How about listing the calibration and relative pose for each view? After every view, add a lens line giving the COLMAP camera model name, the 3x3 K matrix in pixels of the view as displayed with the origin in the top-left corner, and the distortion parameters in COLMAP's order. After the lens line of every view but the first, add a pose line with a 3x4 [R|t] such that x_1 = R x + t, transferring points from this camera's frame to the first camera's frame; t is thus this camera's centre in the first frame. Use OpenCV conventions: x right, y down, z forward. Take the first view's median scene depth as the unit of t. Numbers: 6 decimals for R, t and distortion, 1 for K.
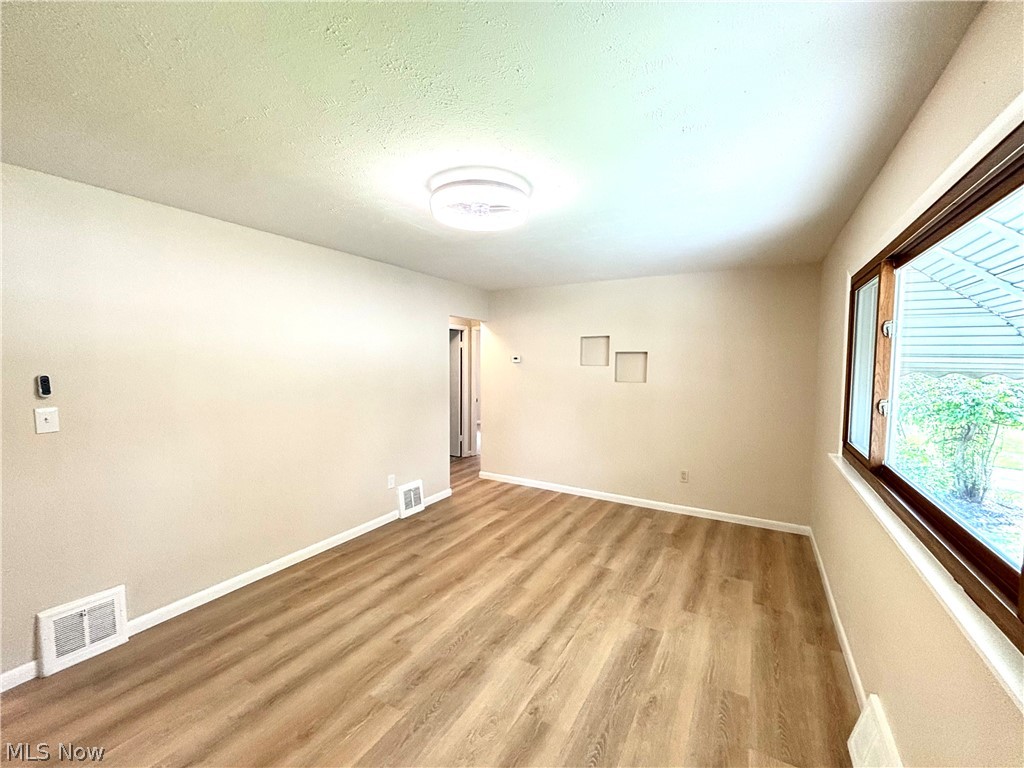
lens RADIAL K [[447.5, 0, 512.0], [0, 447.5, 384.0], [0, 0, 1]] dist [-0.008858, 0.000267]
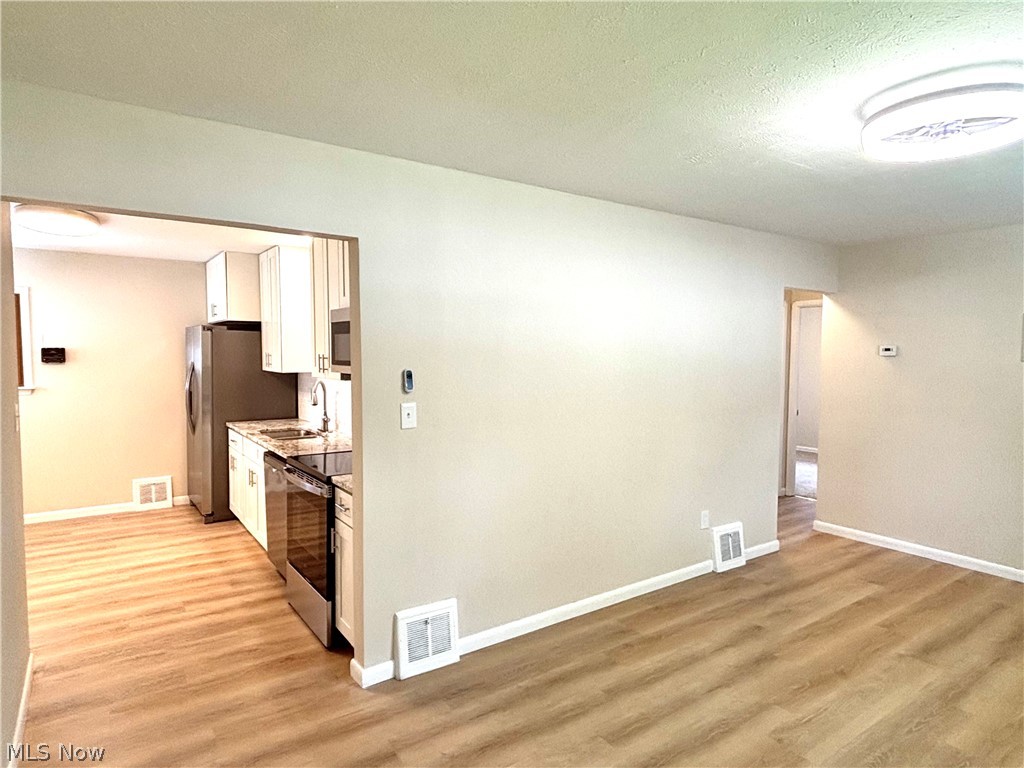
lens RADIAL K [[629.3, 0, 512.0], [0, 629.3, 384.0], [0, 0, 1]] dist [-0.001263, -0.002754]
pose [[0.895804, 0.021286, -0.443939, -0.119239], [-0.022259, 0.999748, 0.003021, 0.001813], [0.443891, 0.007176, 0.896052, -0.068619]]
